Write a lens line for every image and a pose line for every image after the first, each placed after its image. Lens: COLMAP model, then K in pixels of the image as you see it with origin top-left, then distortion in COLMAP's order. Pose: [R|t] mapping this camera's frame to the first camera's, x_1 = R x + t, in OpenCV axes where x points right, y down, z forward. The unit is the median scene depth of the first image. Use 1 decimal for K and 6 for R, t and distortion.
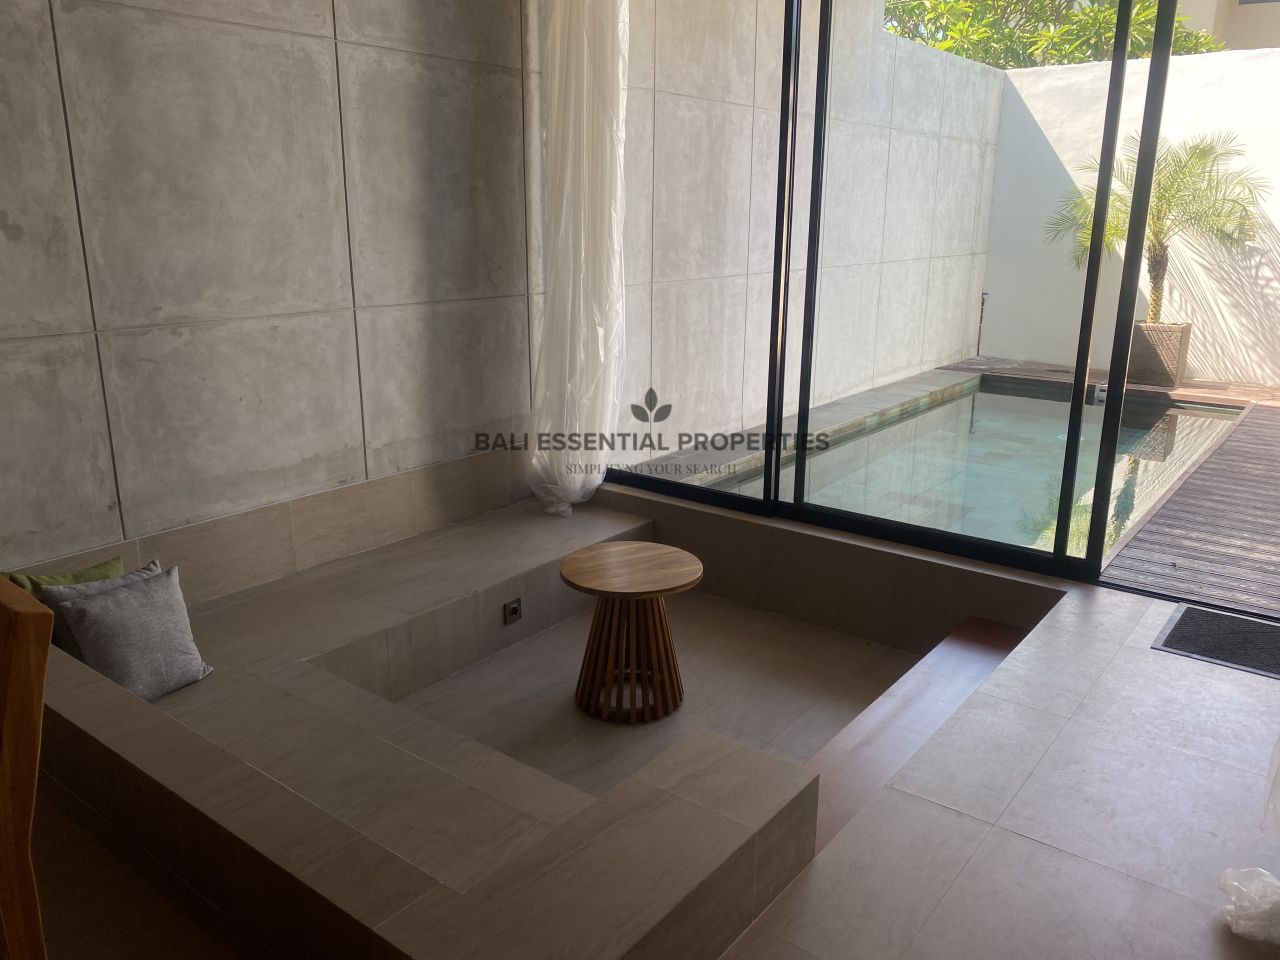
lens RADIAL K [[990.5, 0, 628.3], [0, 990.5, 467.2], [0, 0, 1]] dist [0.035769, -0.035156]
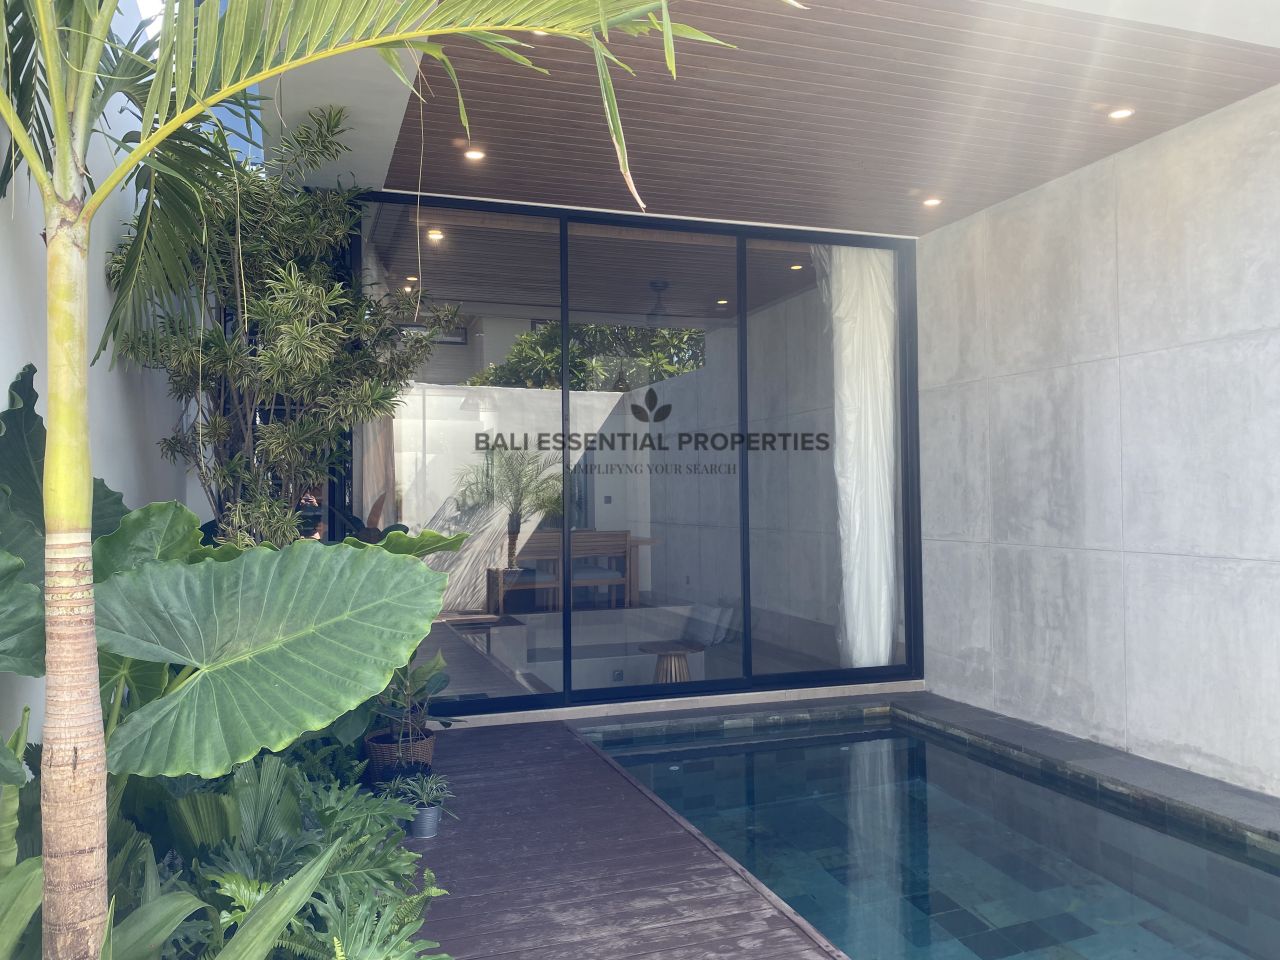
lens RADIAL K [[990.5, 0, 635.3], [0, 990.5, 489.2], [0, 0, 1]] dist [0.035769, -0.035156]
pose [[-0.560973, -0.017153, -0.827656, 1.326941], [-0.204754, 0.971596, 0.118643, -0.338582], [0.802113, 0.236021, -0.548552, 1.463902]]
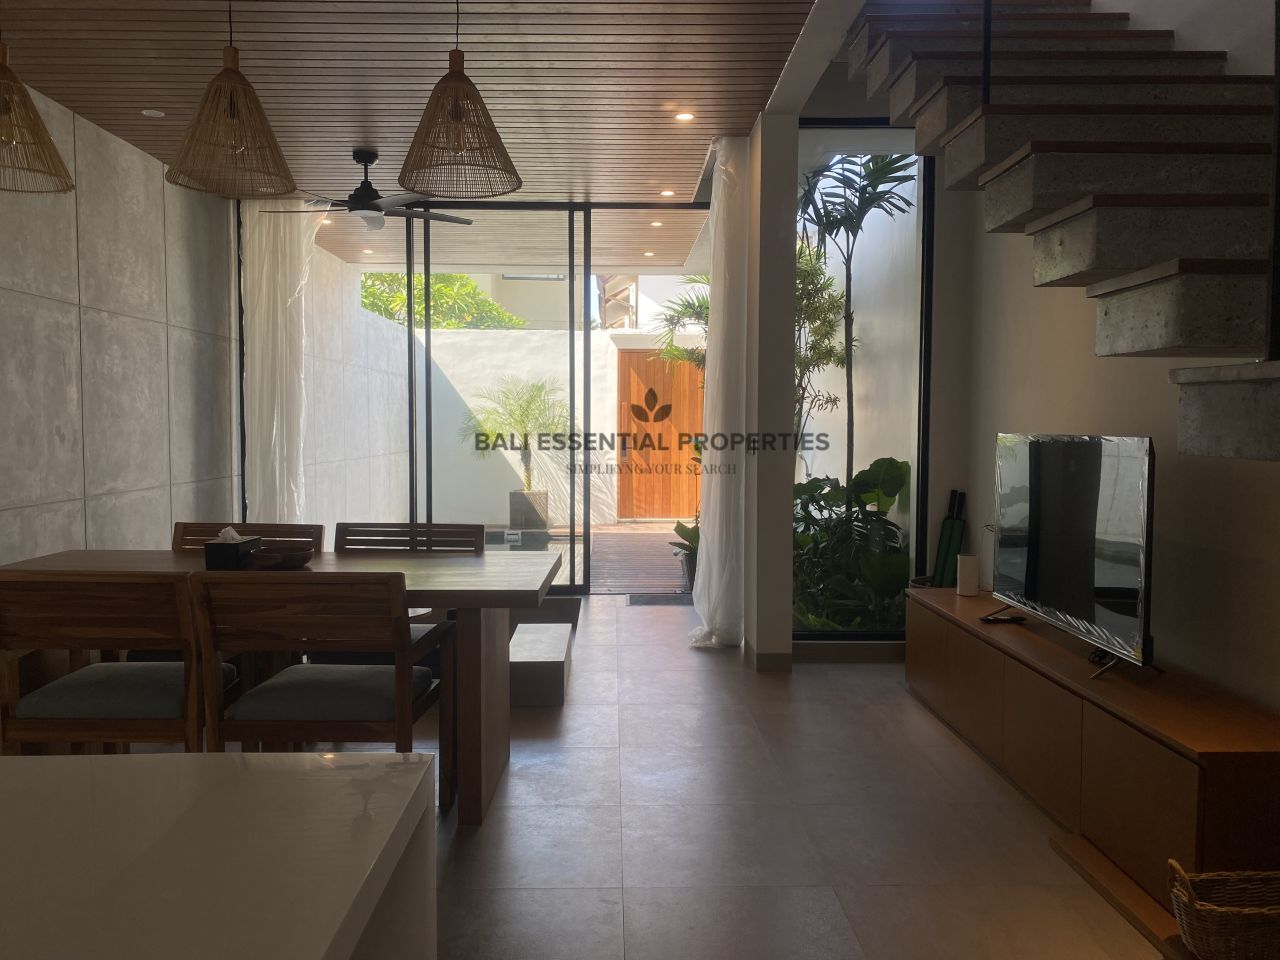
lens RADIAL K [[990.5, 0, 631.4], [0, 990.5, 467.8], [0, 0, 1]] dist [0.035769, -0.035156]
pose [[0.776368, -0.034032, 0.629361, -0.585729], [0.160651, 0.976245, -0.145386, 0.132261], [-0.609463, 0.213980, 0.763392, -0.537290]]
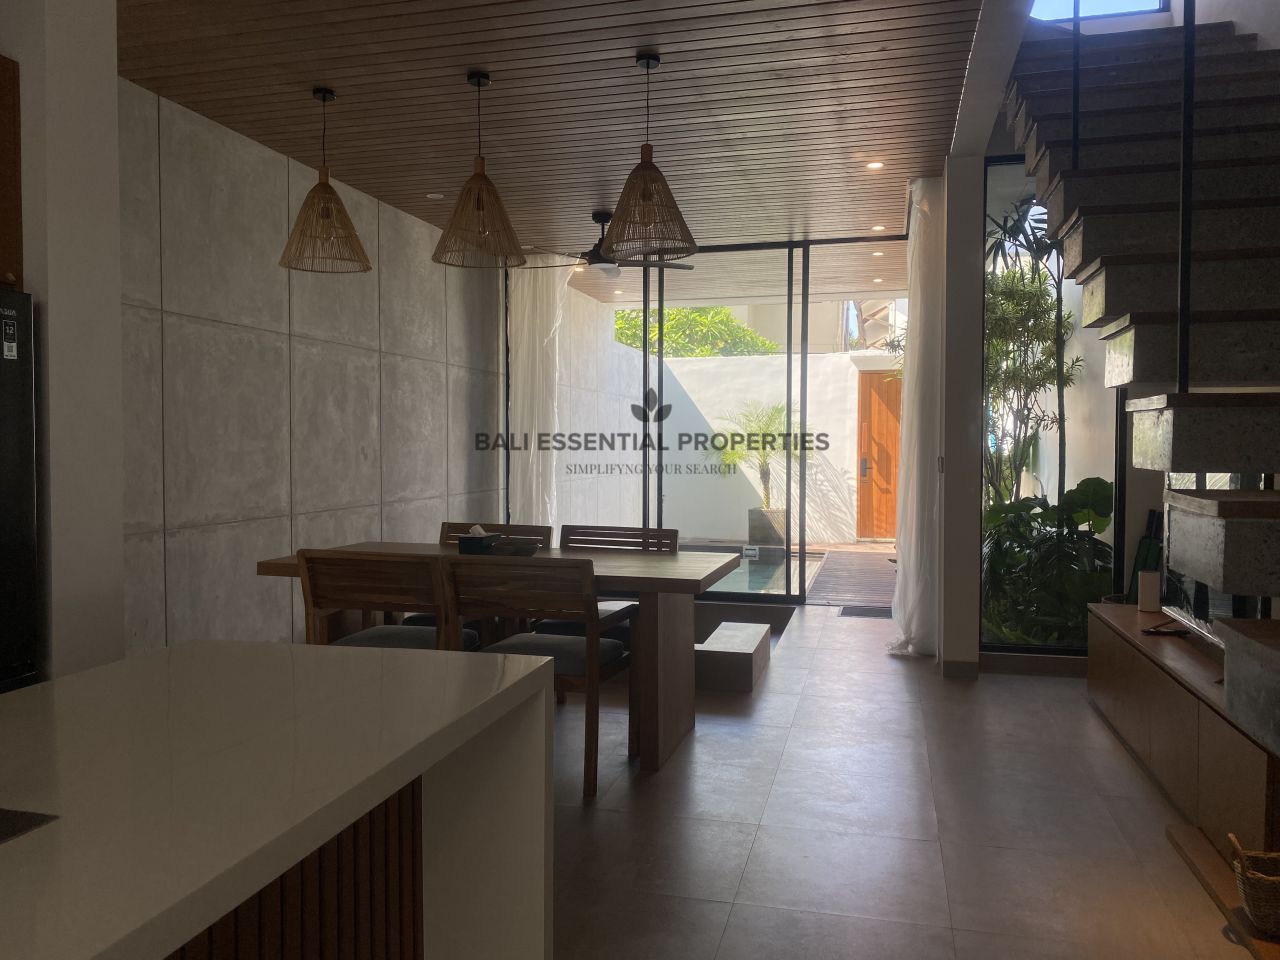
lens RADIAL K [[990.5, 0, 635.1], [0, 990.5, 466.3], [0, 0, 1]] dist [0.035769, -0.035156]
pose [[0.914917, -0.015233, 0.403354, -0.594591], [0.105889, 0.973348, -0.203425, 0.173932], [-0.389505, 0.228827, 0.892145, -0.697871]]
